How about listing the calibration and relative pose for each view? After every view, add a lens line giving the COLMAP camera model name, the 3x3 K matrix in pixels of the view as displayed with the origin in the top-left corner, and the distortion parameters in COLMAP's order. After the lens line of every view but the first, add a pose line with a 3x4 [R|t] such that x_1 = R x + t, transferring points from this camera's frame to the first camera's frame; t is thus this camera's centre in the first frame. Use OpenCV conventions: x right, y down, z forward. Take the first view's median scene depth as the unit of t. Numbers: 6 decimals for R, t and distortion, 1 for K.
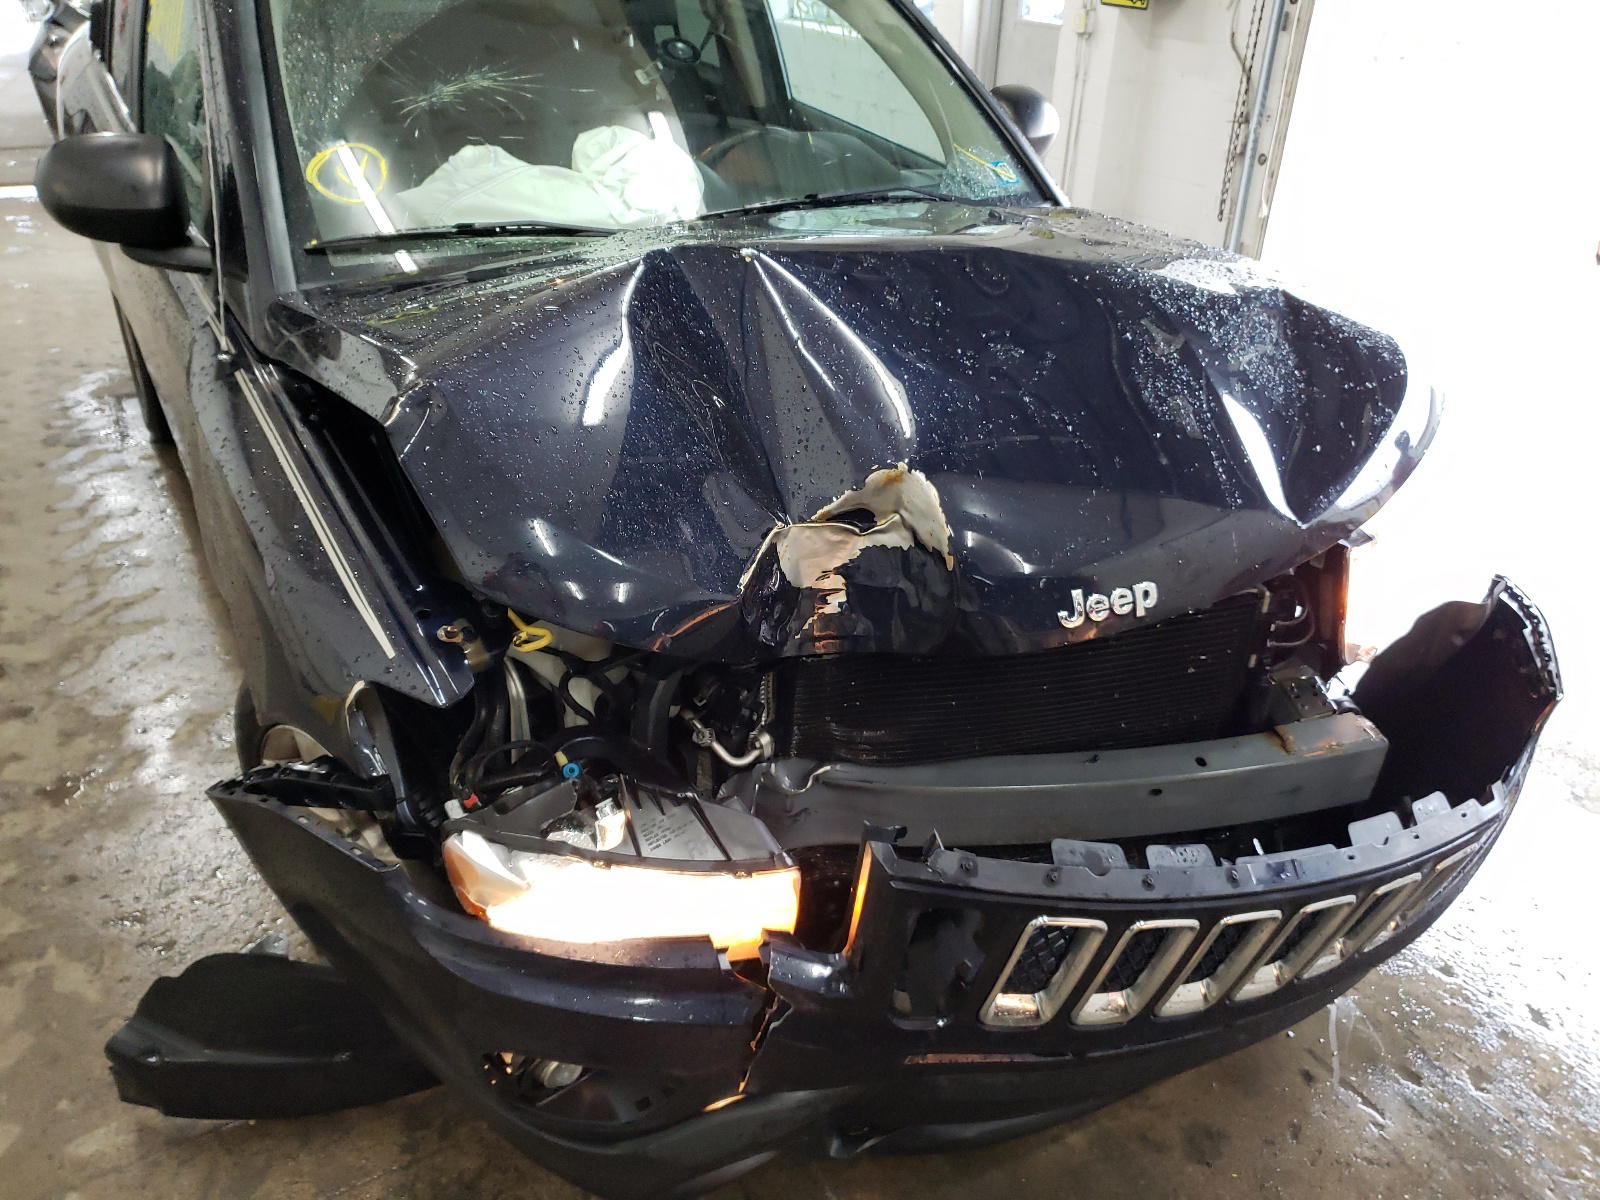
lens RADIAL K [[1247.5, 0, 800.0], [0, 1247.5, 600.0], [0, 0, 1]] dist [0.081268, -0.208183]
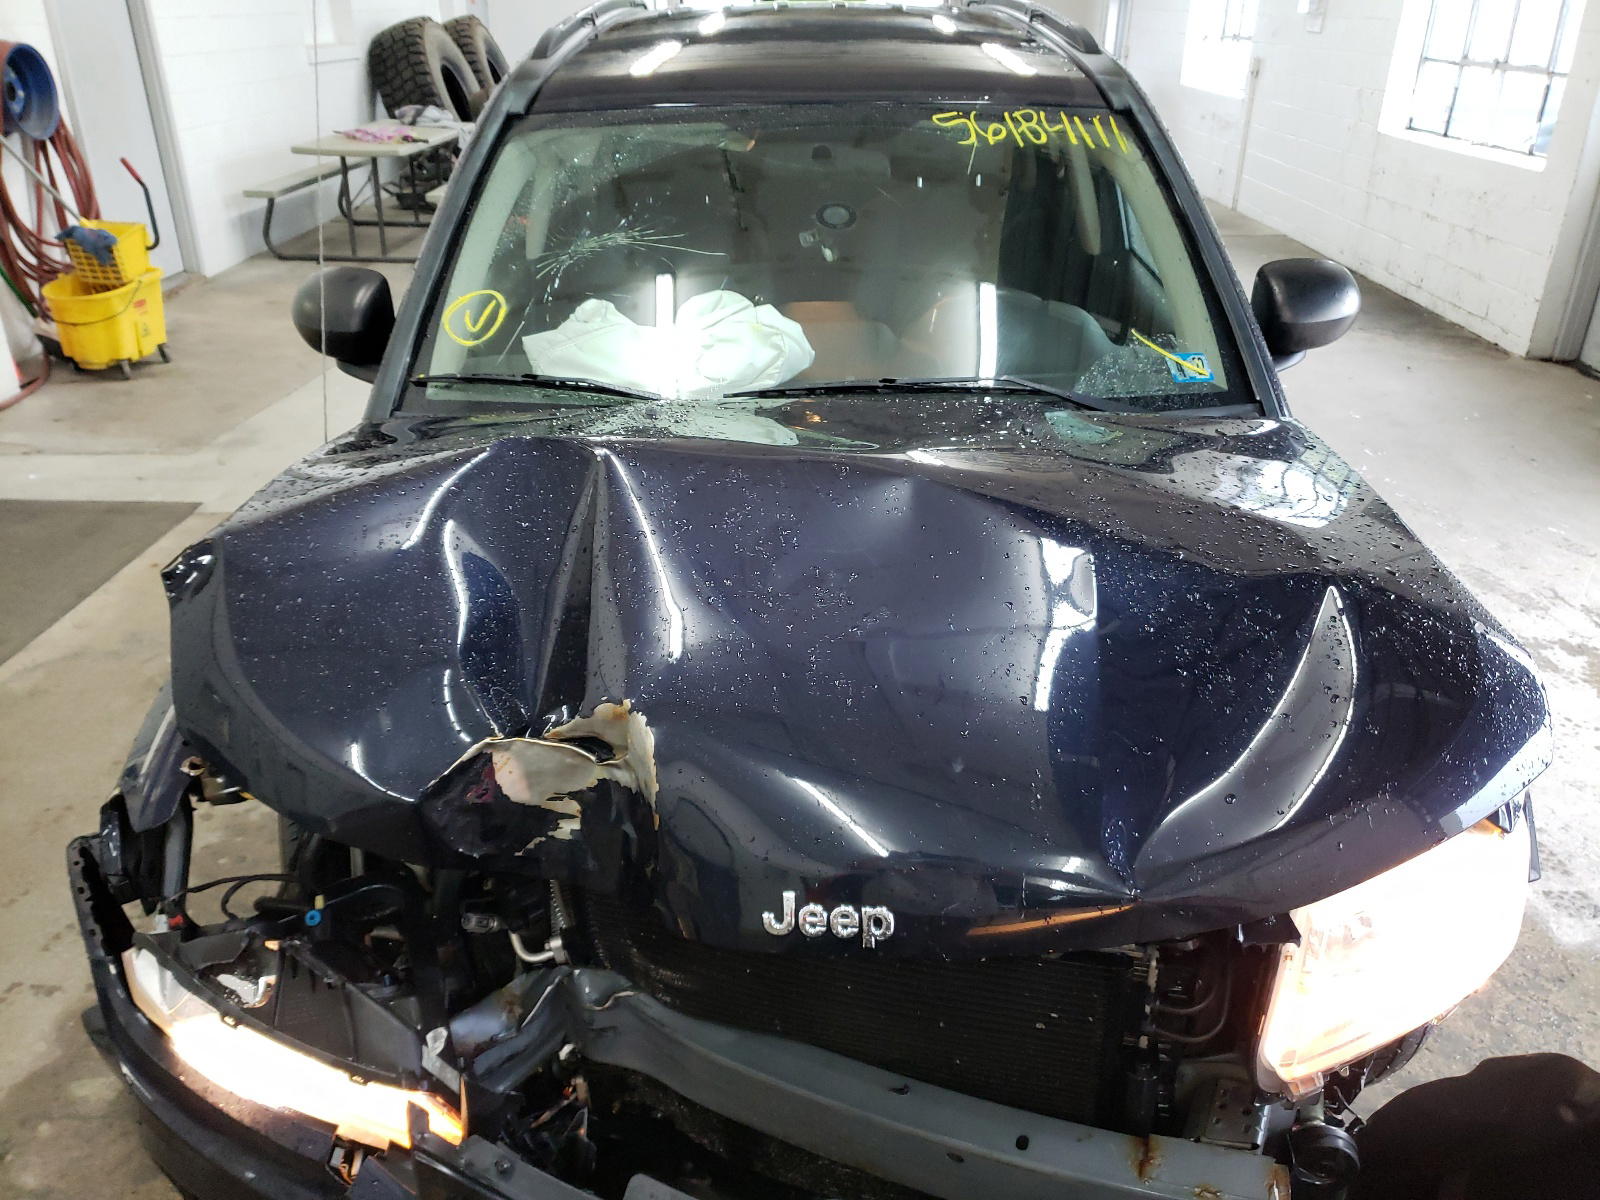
lens RADIAL K [[1251.0, 0, 758.5], [0, 1251.0, 601.3], [0, 0, 1]] dist [0.088738, -0.209855]
pose [[0.860042, 0.187320, -0.474593, 0.570305], [-0.215488, 0.976493, -0.005083, -0.191494], [0.462485, 0.106641, 0.880191, 0.218864]]
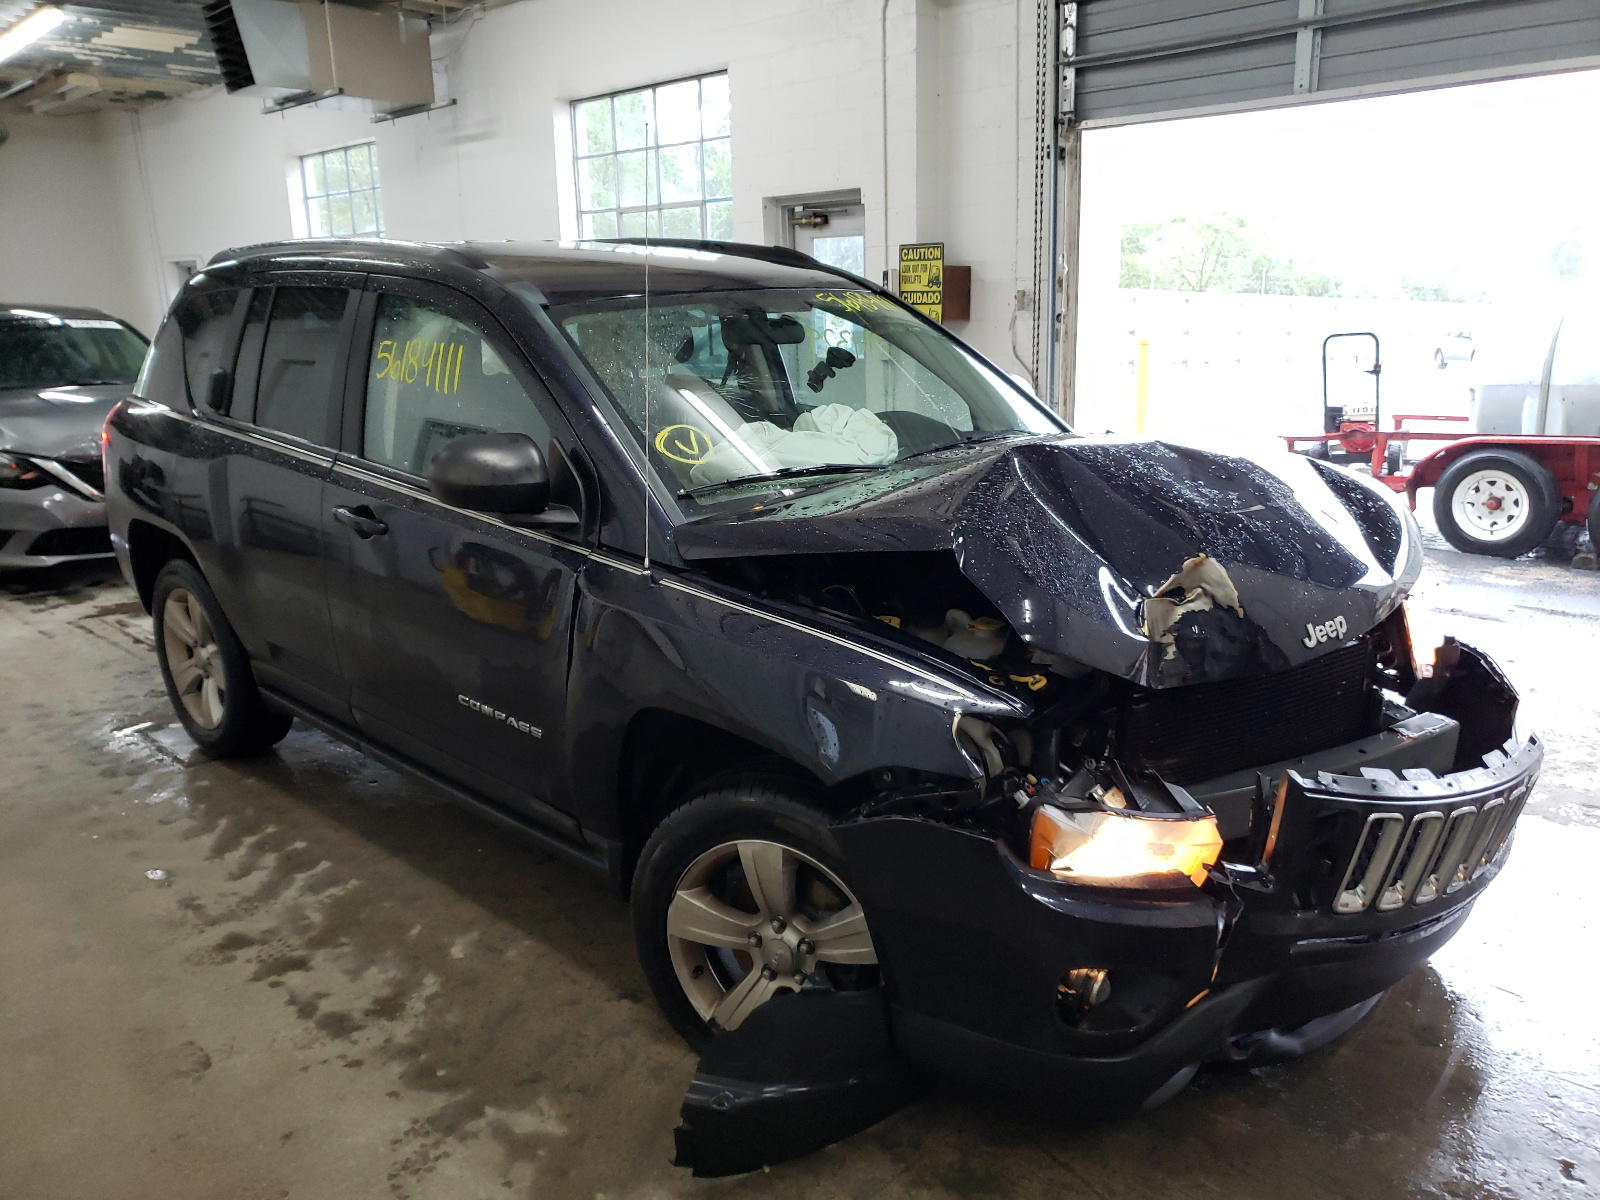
lens RADIAL K [[1247.5, 0, 800.0], [0, 1247.5, 600.0], [0, 0, 1]] dist [0.081268, -0.208183]
pose [[0.961644, -0.117875, 0.247684, -0.782891], [0.177721, 0.955546, -0.235258, 0.222493], [-0.208942, 0.270253, 0.939844, -0.359685]]
